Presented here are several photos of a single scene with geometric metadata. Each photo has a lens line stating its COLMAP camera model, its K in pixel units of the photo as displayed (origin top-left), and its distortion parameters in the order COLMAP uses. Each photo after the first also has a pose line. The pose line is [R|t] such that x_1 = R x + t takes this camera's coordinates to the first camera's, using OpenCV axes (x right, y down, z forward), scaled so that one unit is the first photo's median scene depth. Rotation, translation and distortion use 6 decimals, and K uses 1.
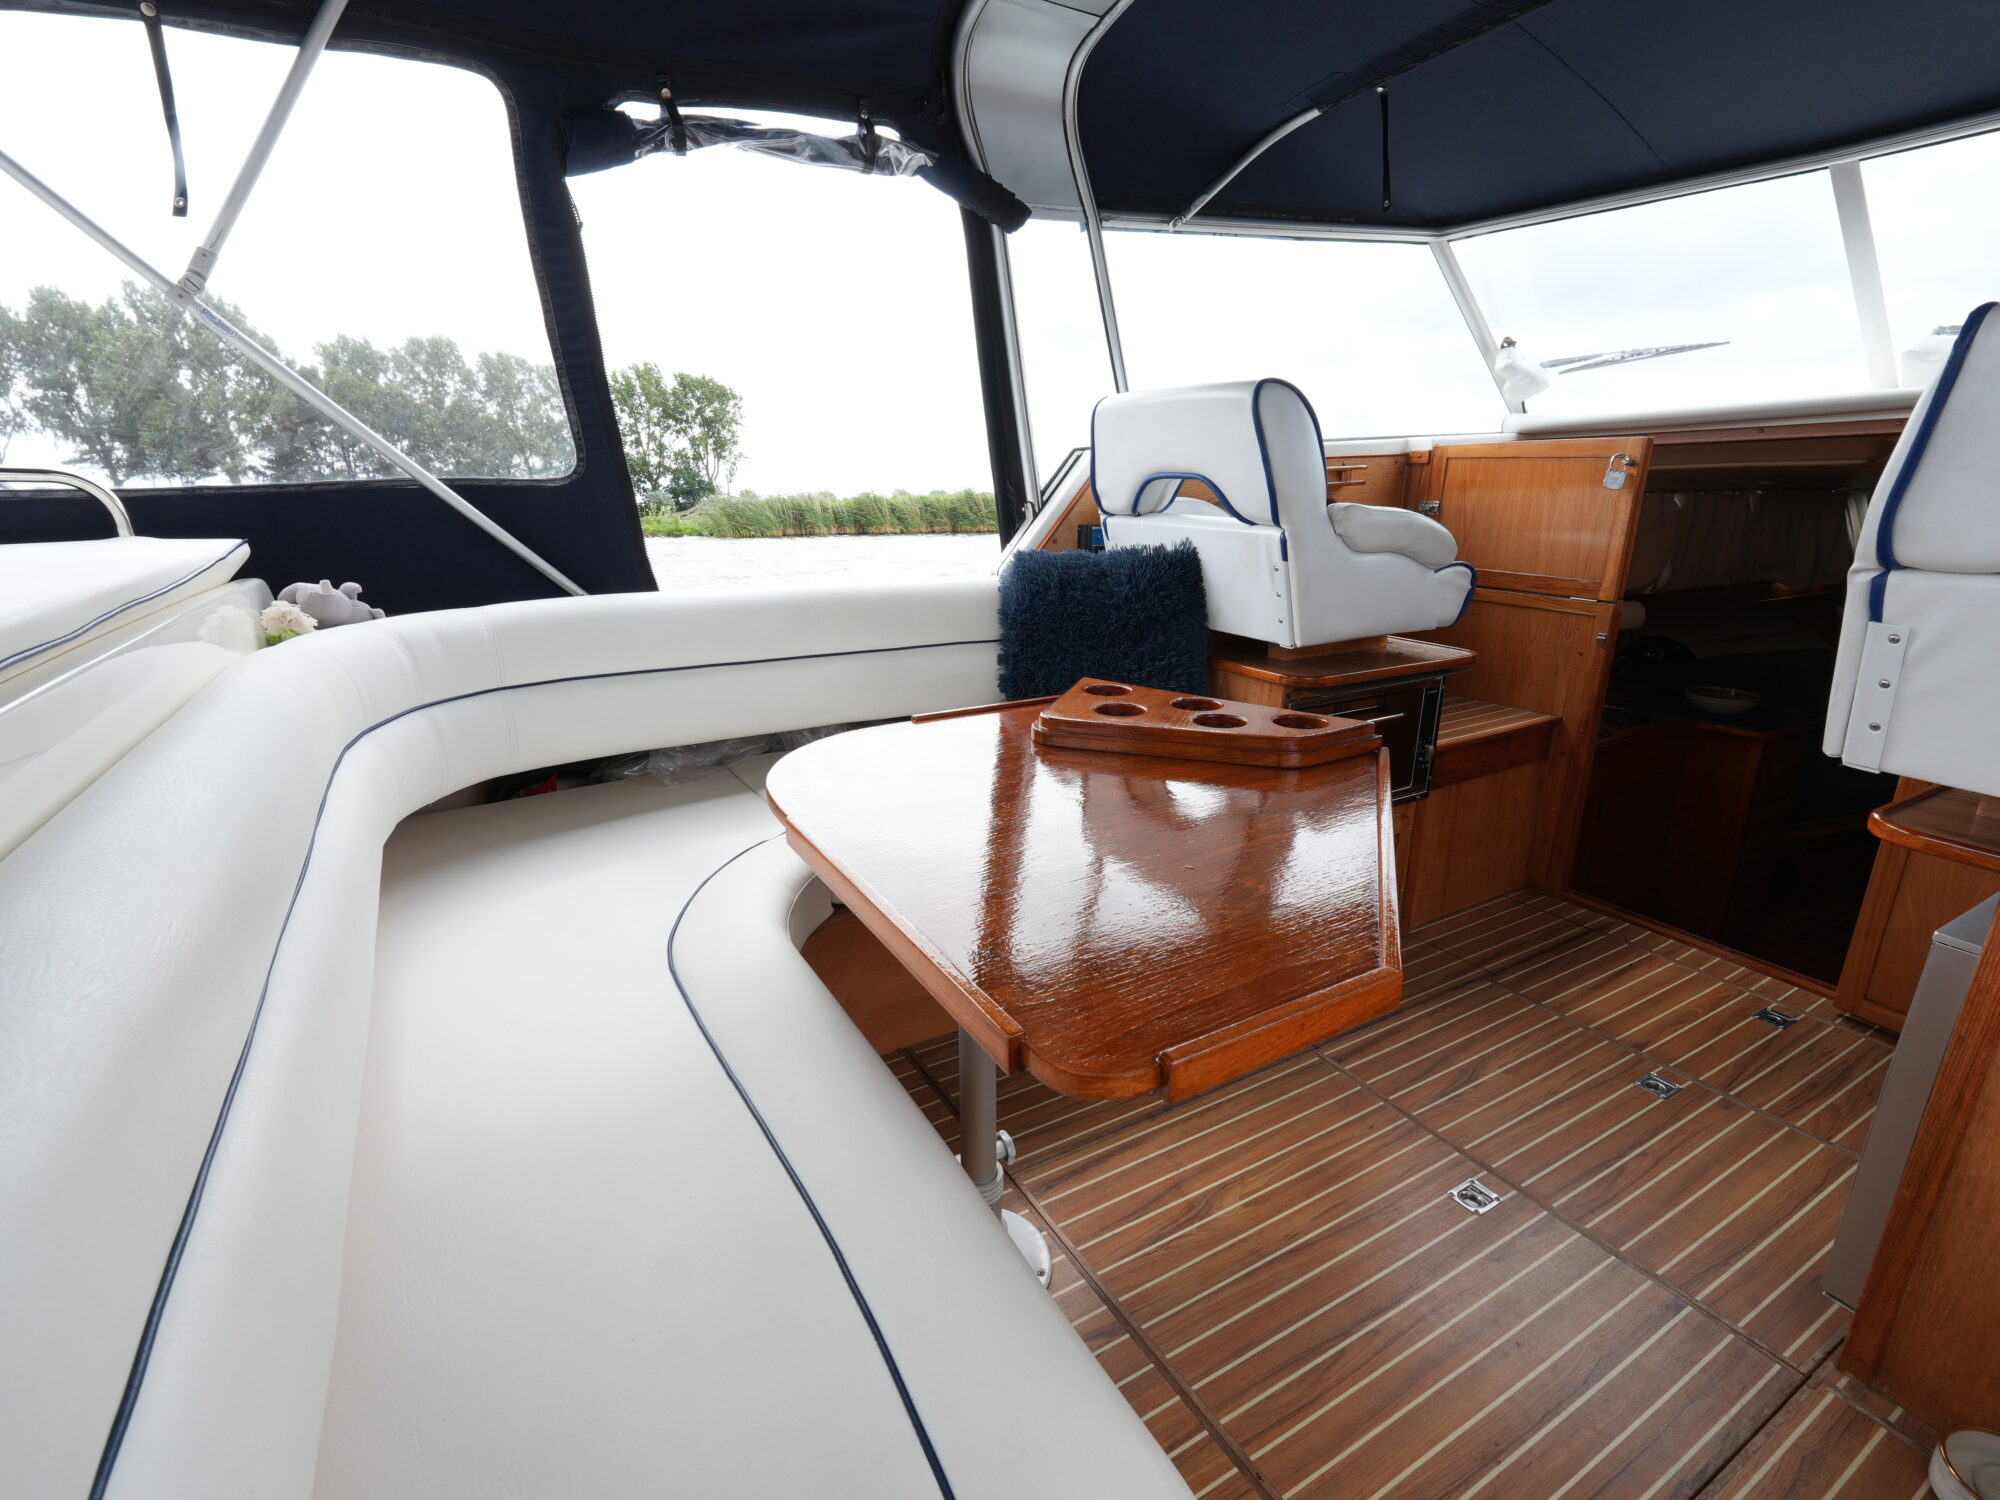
lens RADIAL K [[958.2, 0, 987.6], [0, 958.2, 743.8], [0, 0, 1]] dist [0.000599, 0.000987]
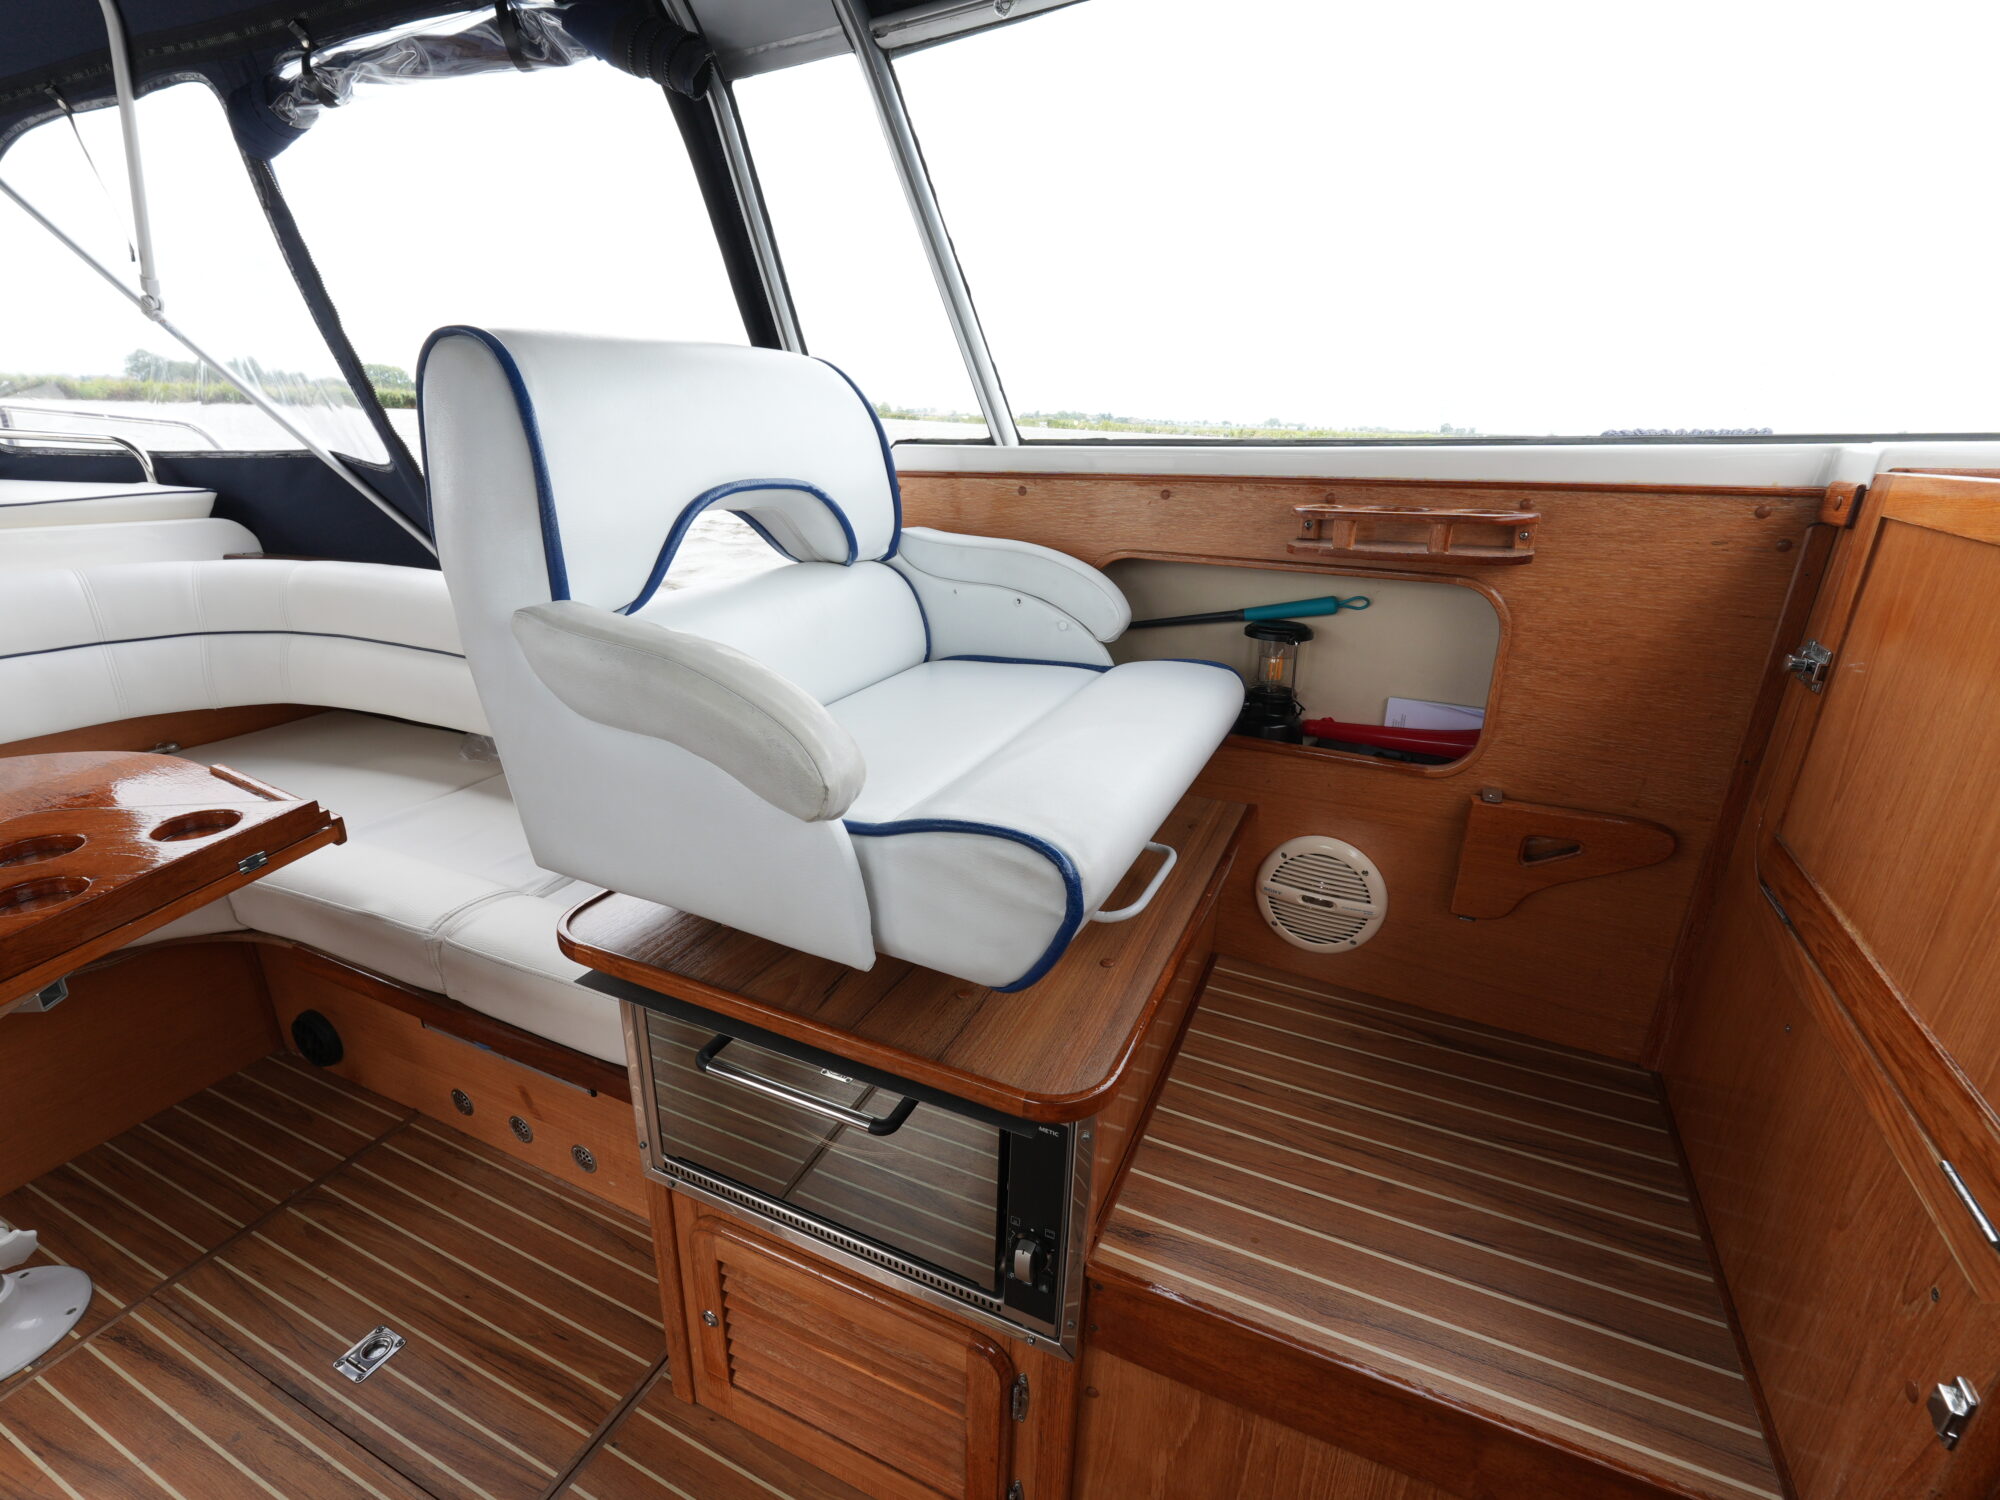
lens RADIAL K [[923.9, 0, 998.5], [0, 923.9, 755.4], [0, 0, 1]] dist [-0.003333, -0.001151]
pose [[0.578377, 0.295602, -0.760328, 0.622036], [-0.252027, 0.951192, 0.178091, -0.230541], [0.775862, 0.088620, 0.624648, 0.674616]]
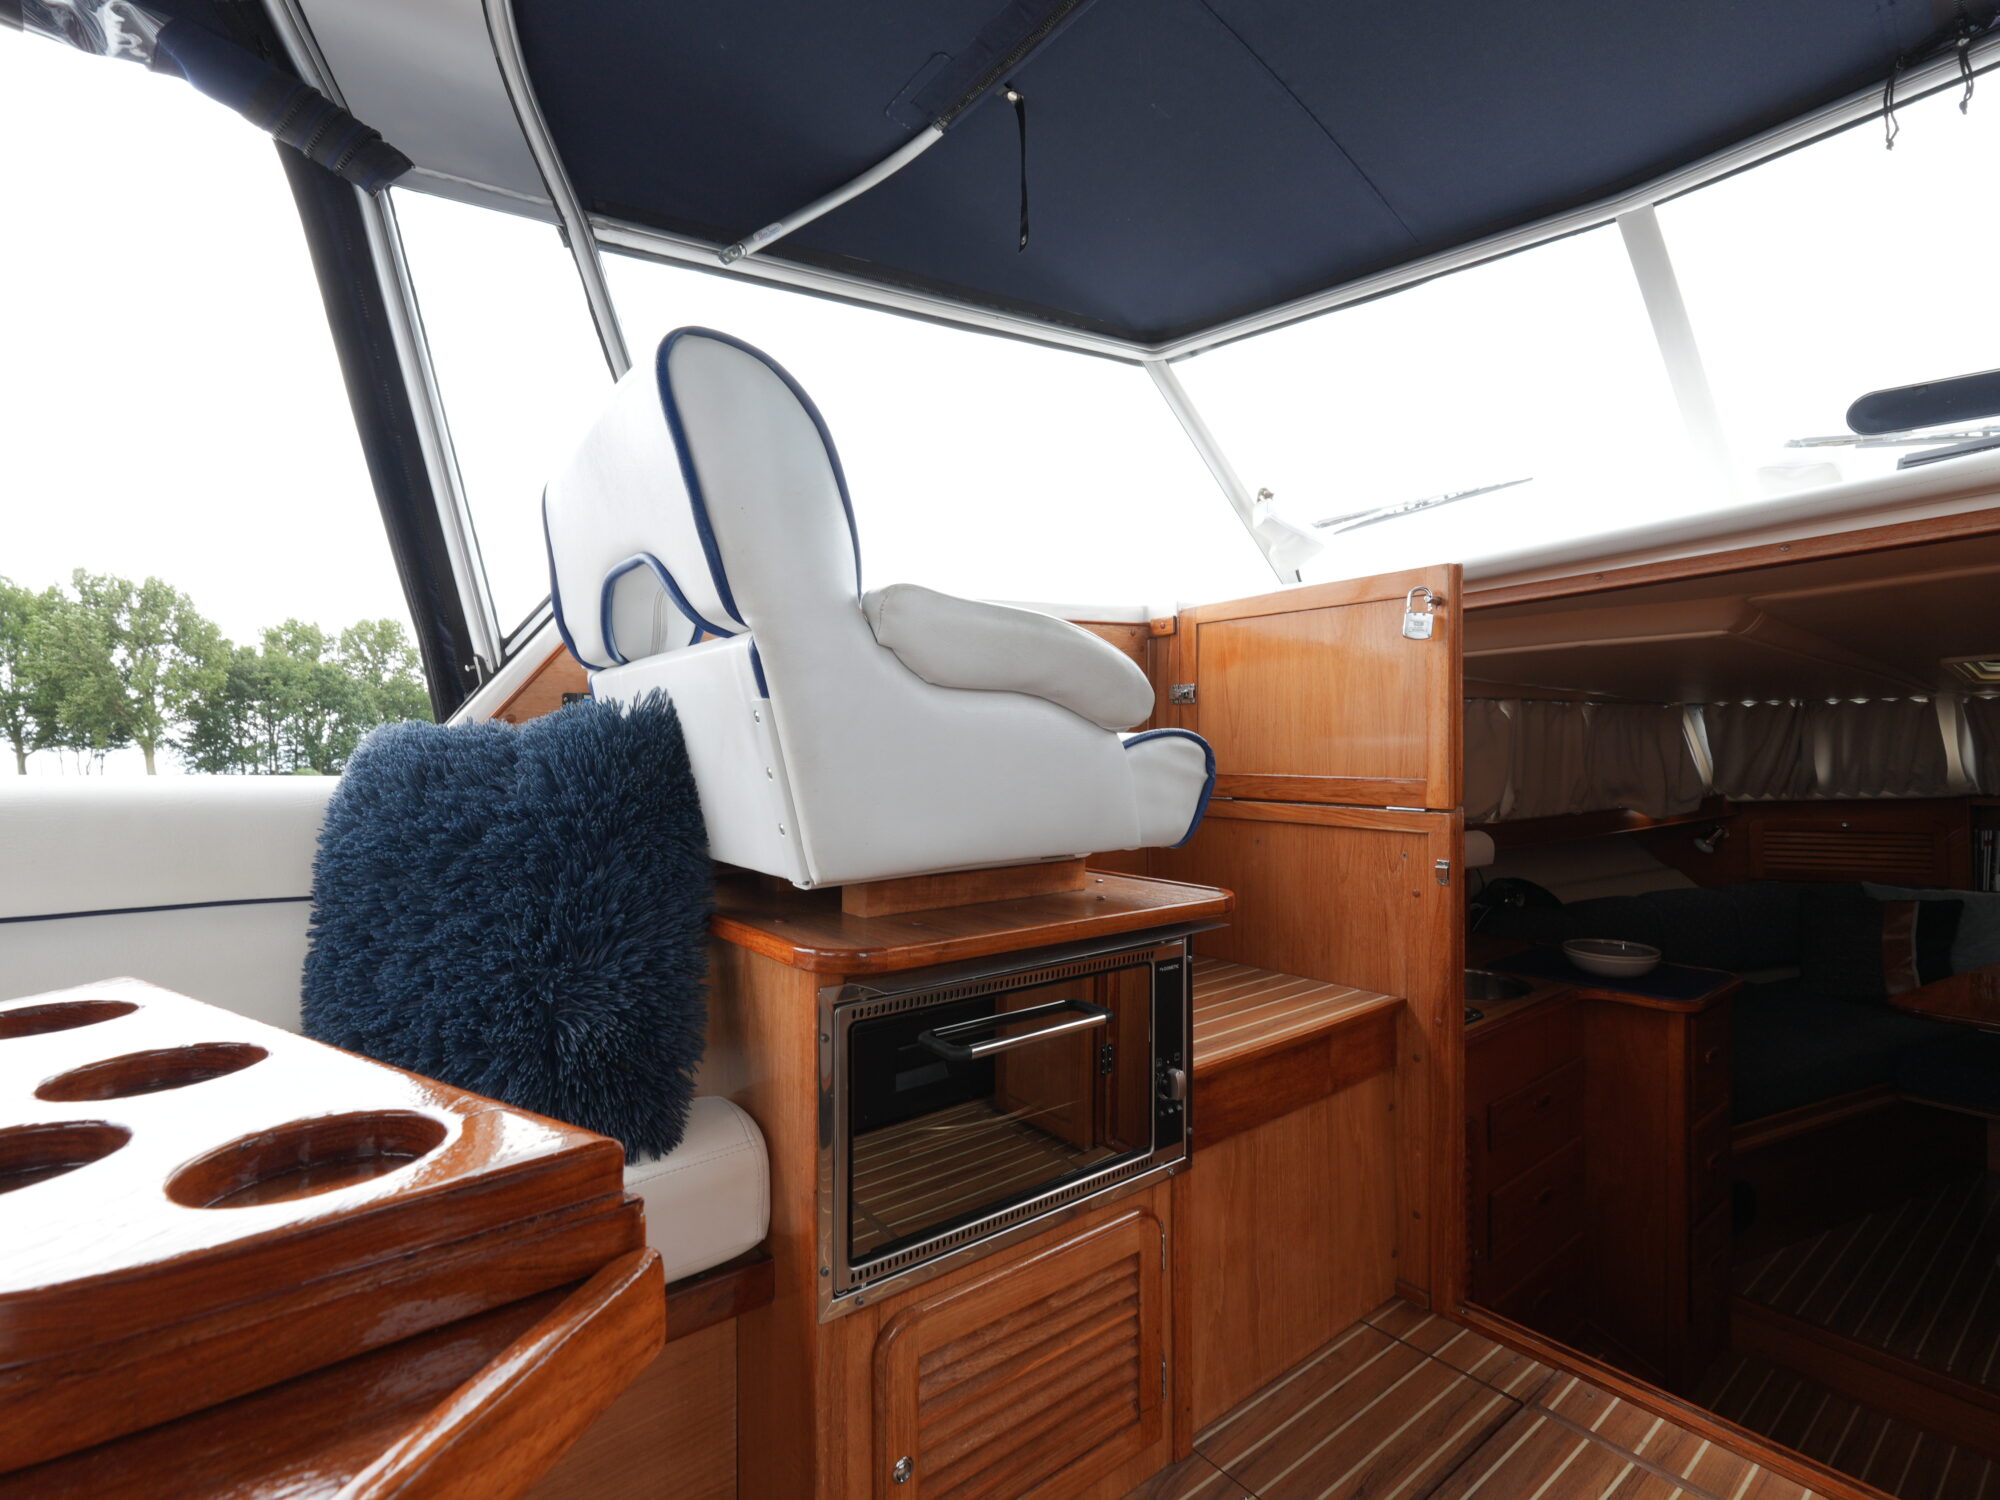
lens RADIAL K [[937.5, 0, 998.2], [0, 937.5, 746.2], [0, 0, 1]] dist [0.000835, -0.000467]
pose [[0.992398, -0.008808, 0.122753, 0.274658], [0.042732, 0.960039, -0.276584, -0.028903], [-0.115412, 0.279727, 0.953118, 0.422224]]
